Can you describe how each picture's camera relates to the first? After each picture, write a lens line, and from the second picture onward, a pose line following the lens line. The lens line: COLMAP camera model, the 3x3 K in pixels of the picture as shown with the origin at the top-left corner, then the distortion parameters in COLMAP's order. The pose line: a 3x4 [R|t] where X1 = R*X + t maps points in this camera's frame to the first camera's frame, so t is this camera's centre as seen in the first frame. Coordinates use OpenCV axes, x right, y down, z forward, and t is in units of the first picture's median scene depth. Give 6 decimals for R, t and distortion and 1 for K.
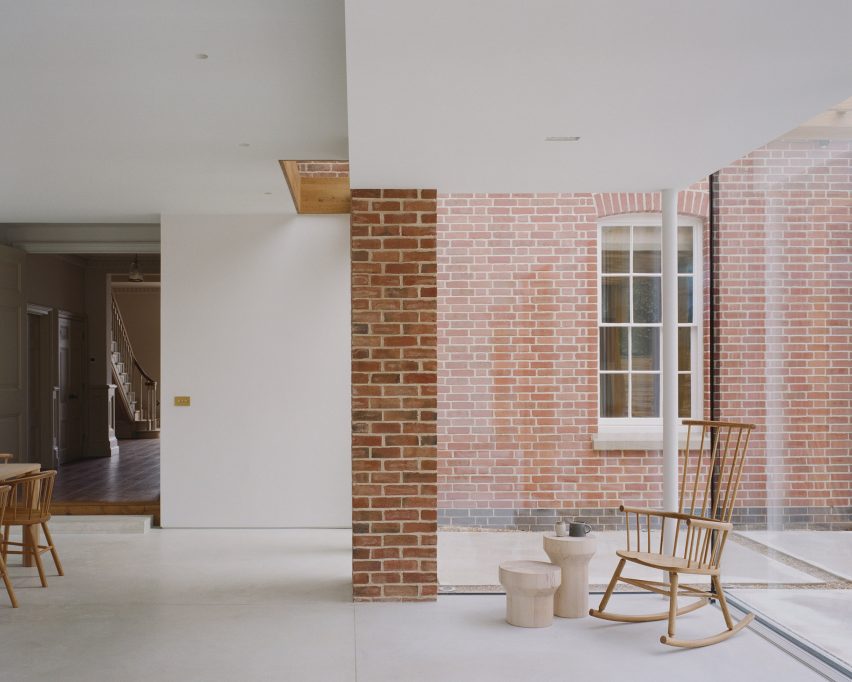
lens RADIAL K [[962.2, 0, 427.7], [0, 962.2, 365.6], [0, 0, 1]] dist [0.003372, -0.013241]
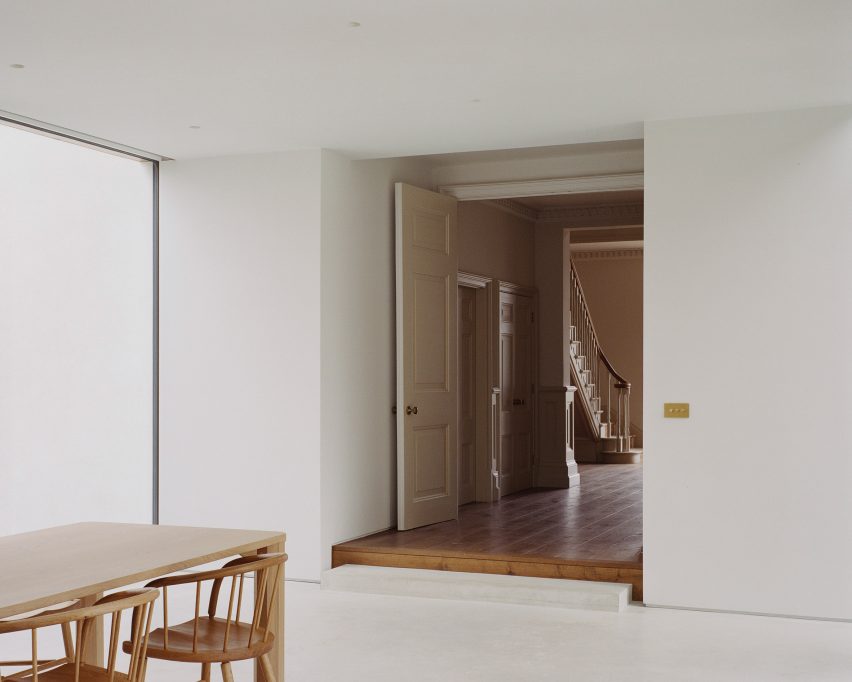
lens RADIAL K [[962.2, 0, 427.7], [0, 962.2, 365.6], [0, 0, 1]] dist [0.003372, -0.013241]
pose [[0.899058, -0.001390, -0.437827, -0.116186], [-0.003056, 0.999951, -0.009451, 0.012094], [0.437819, 0.009835, 0.899009, 0.327941]]
